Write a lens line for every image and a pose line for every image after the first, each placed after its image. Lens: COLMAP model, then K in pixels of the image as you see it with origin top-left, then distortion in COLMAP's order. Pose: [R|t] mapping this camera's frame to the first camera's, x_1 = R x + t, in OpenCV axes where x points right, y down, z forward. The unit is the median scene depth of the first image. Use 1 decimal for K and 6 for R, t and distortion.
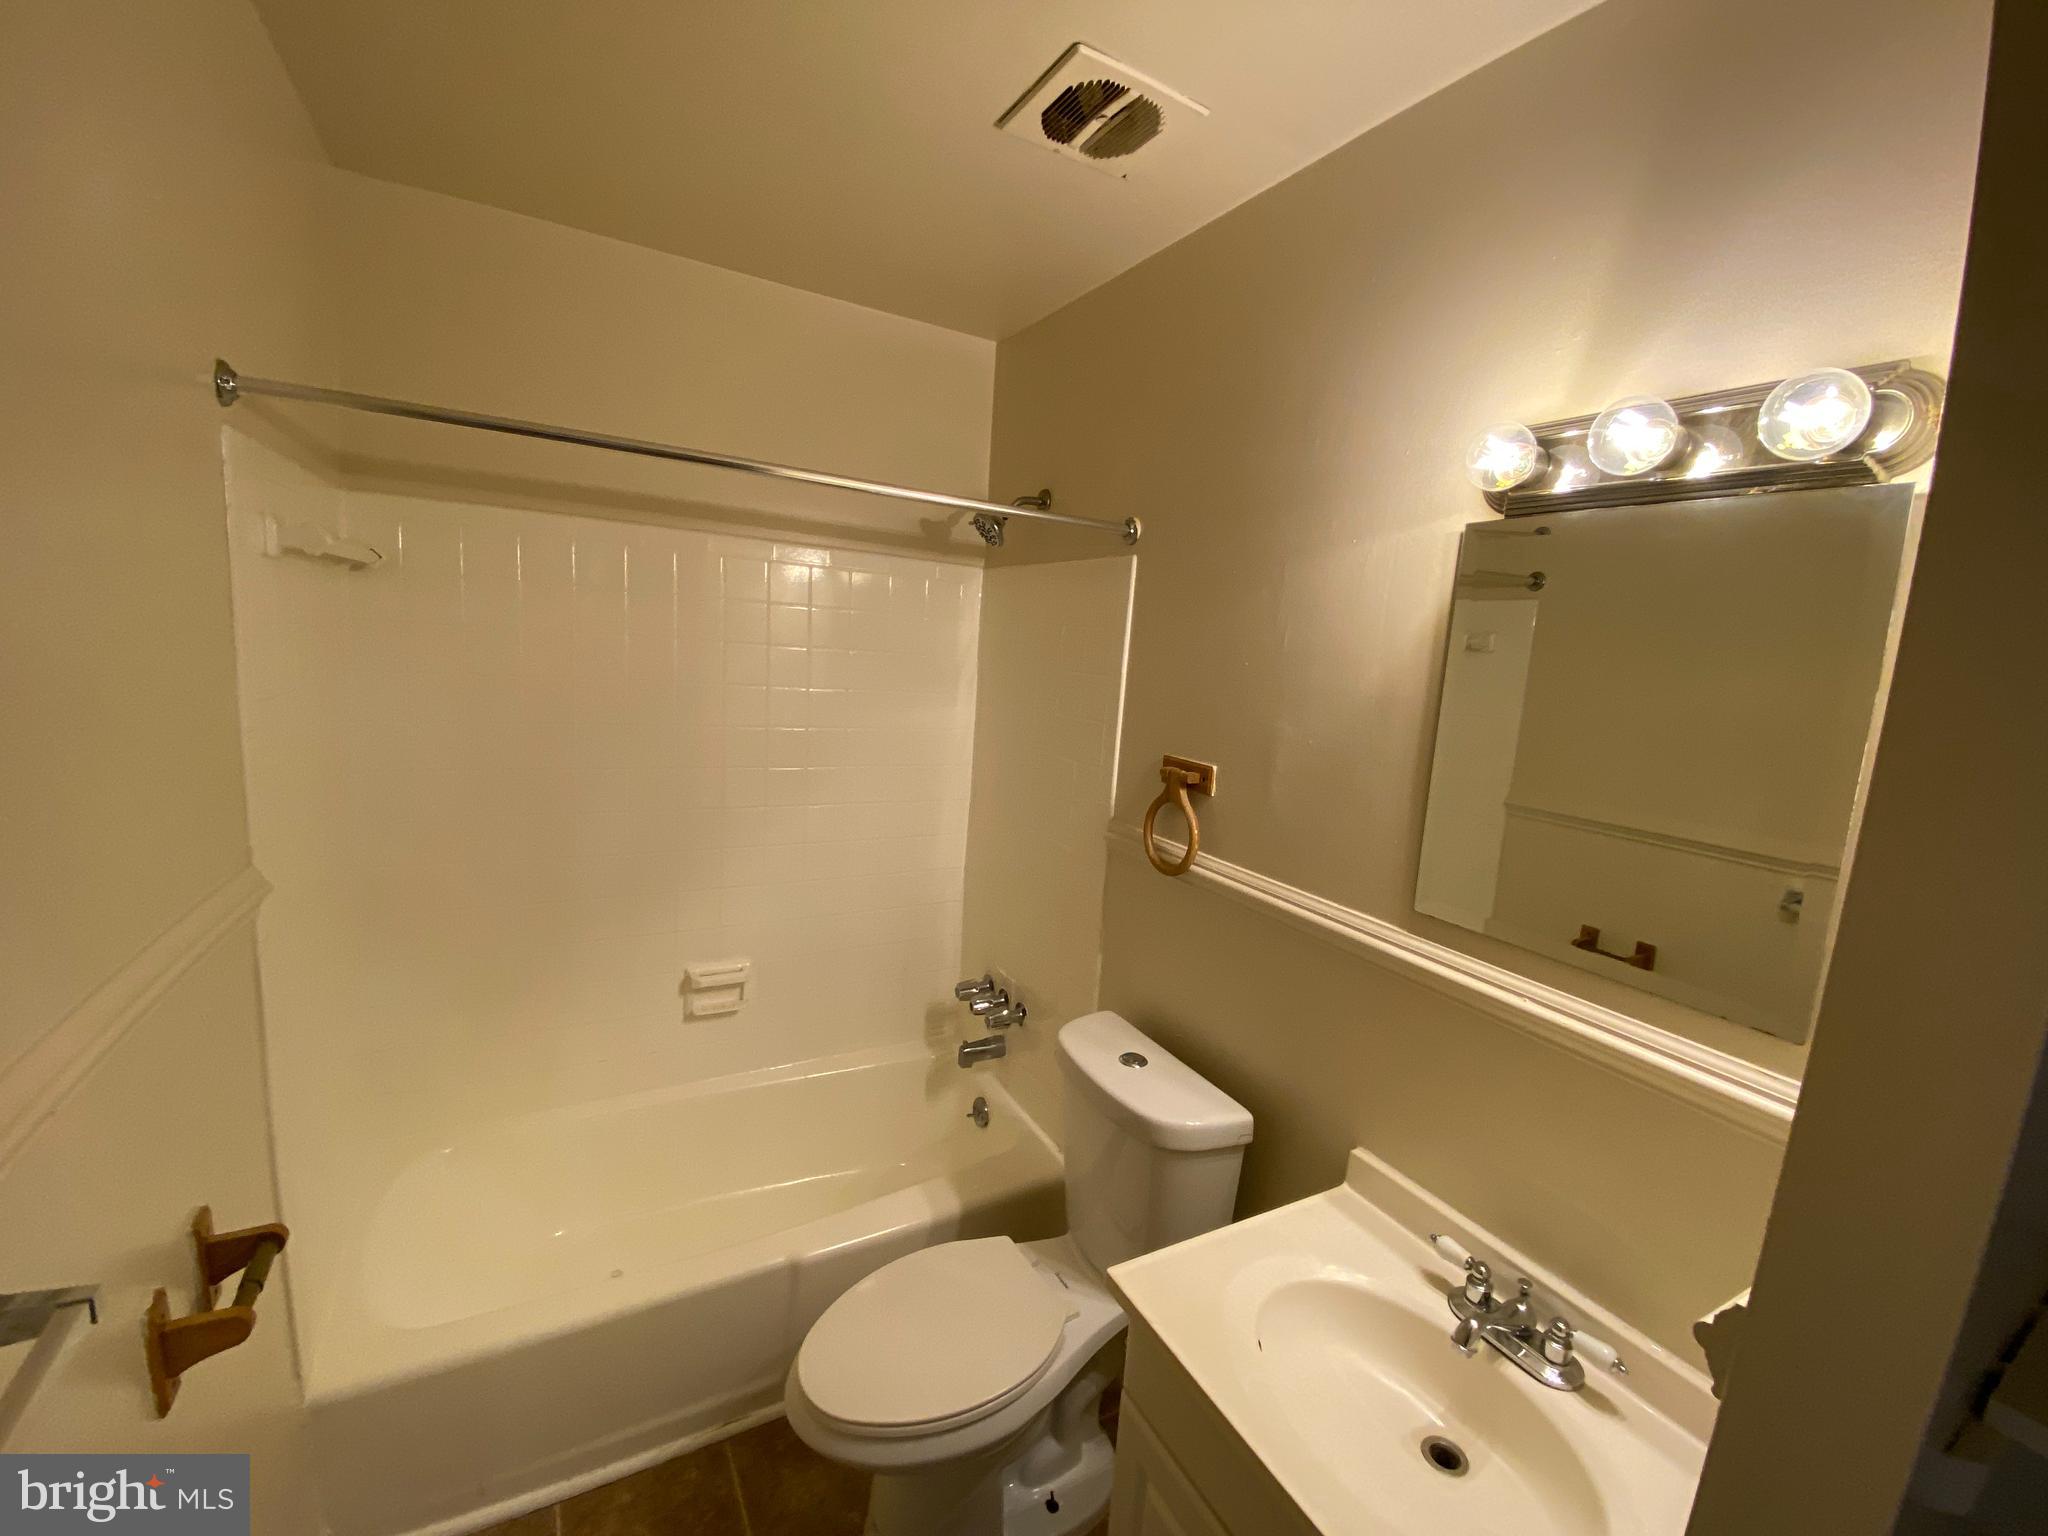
lens RADIAL K [[833.4, 0, 1020.2], [0, 833.4, 775.1], [0, 0, 1]] dist [0.013087, -0.016178]
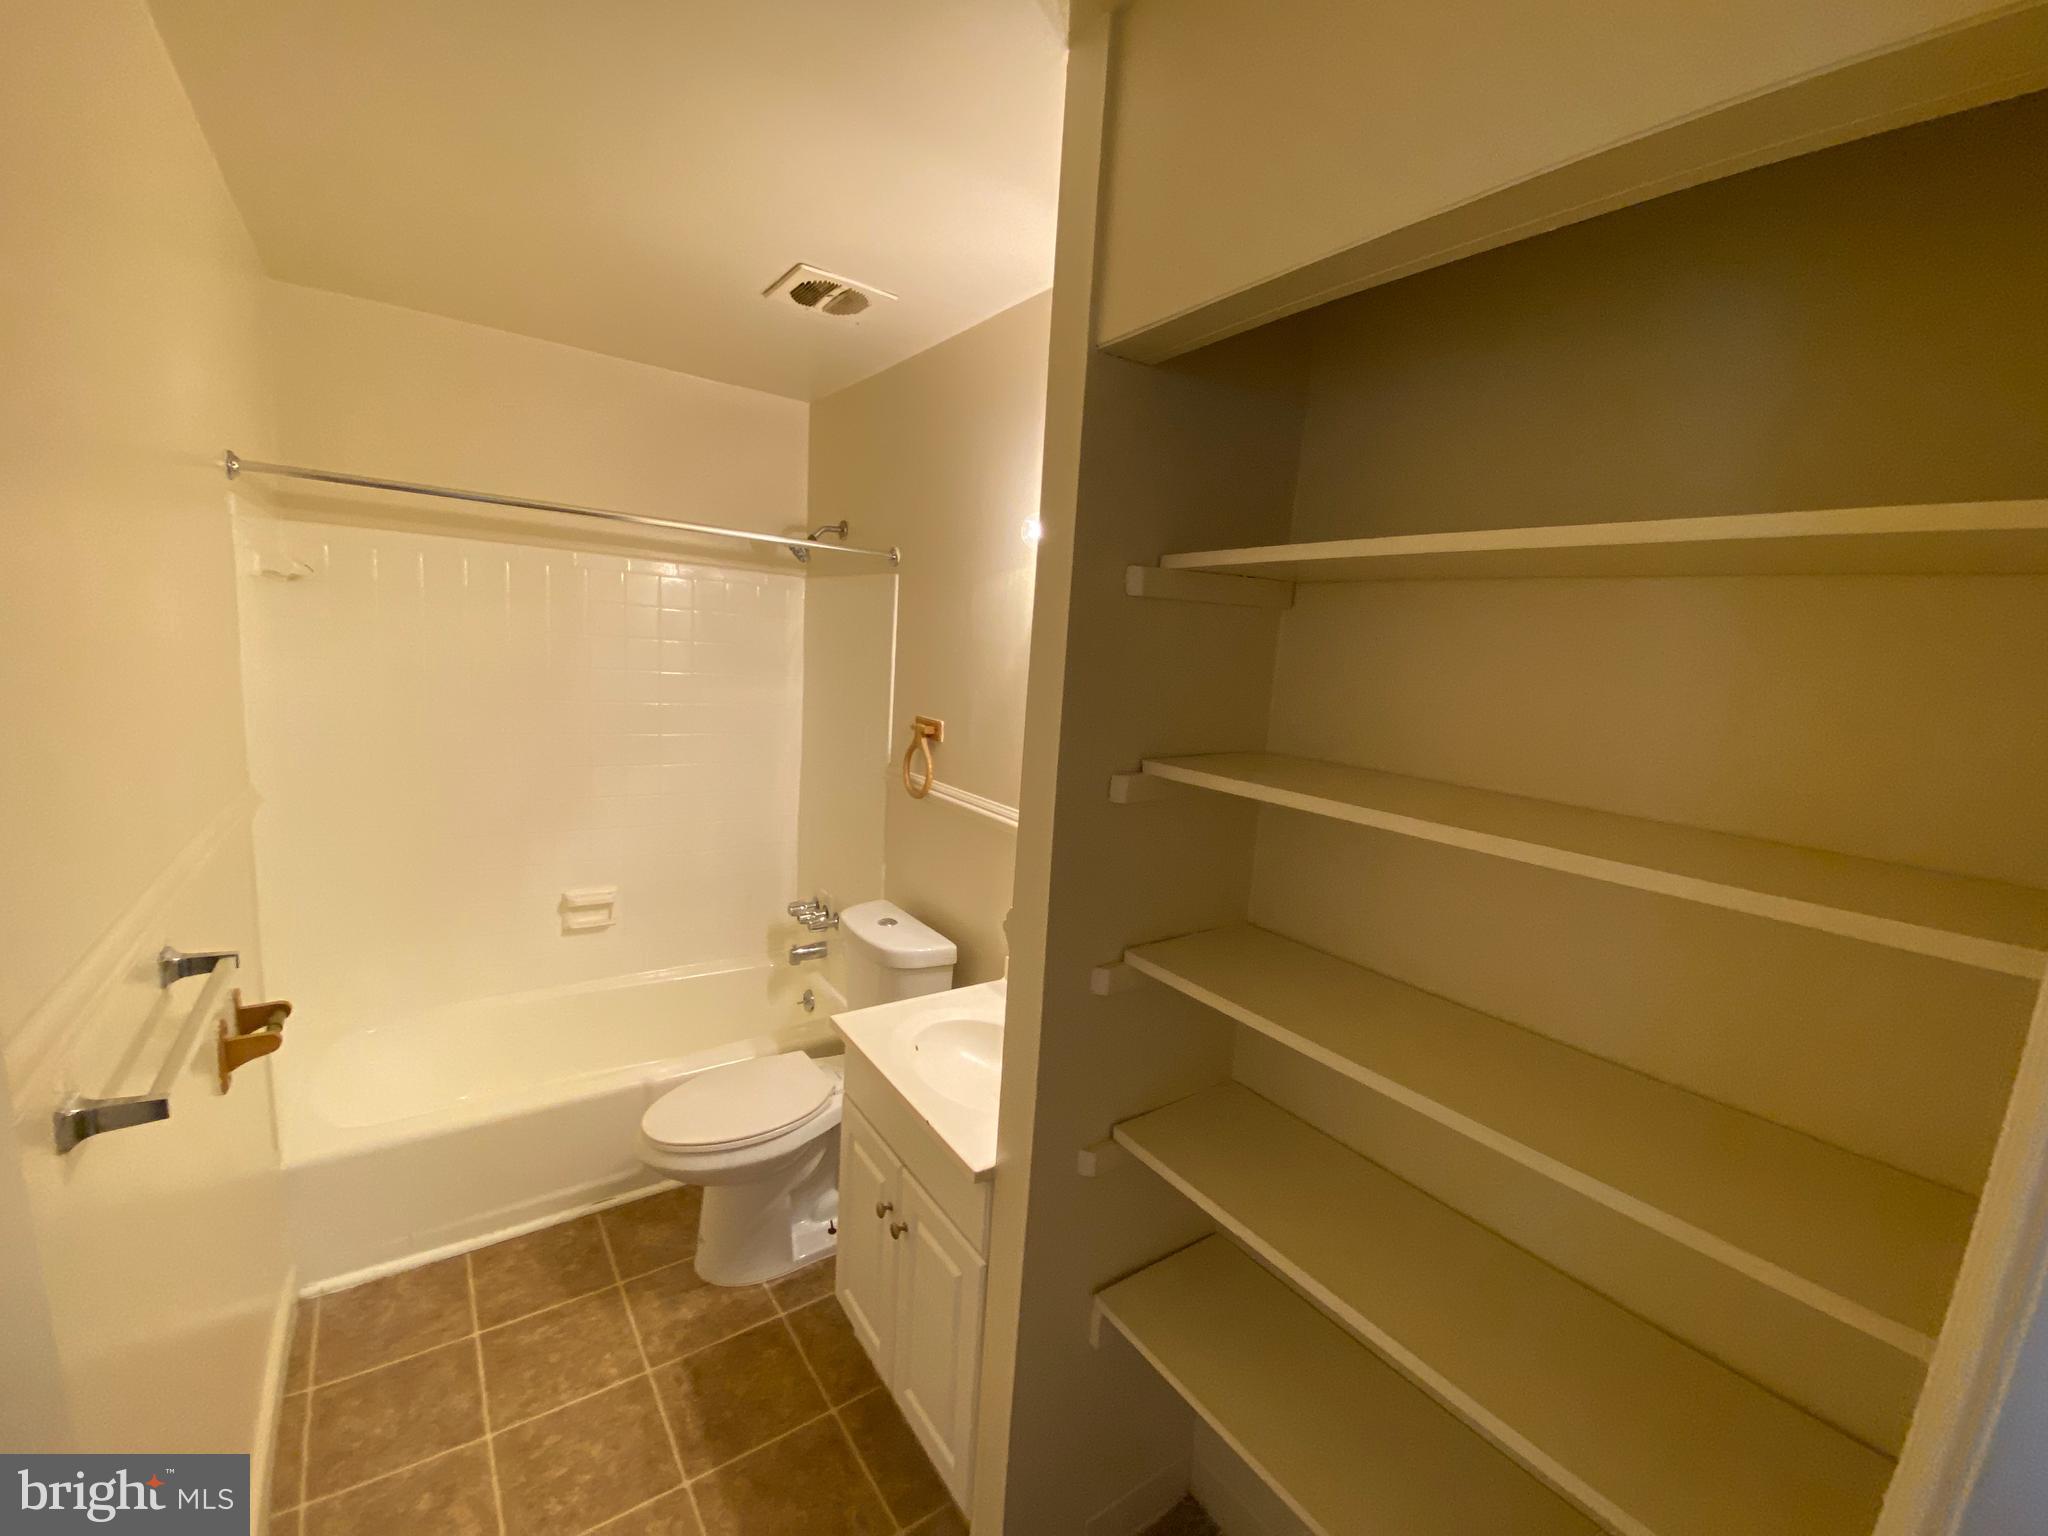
lens RADIAL K [[833.4, 0, 1028.1], [0, 833.4, 775.0], [0, 0, 1]] dist [0.013087, -0.016178]
pose [[0.992953, -0.017672, 0.117182, 0.204016], [0.017161, 0.999838, 0.005371, 0.076220], [-0.117258, -0.003322, 0.993096, -0.451743]]
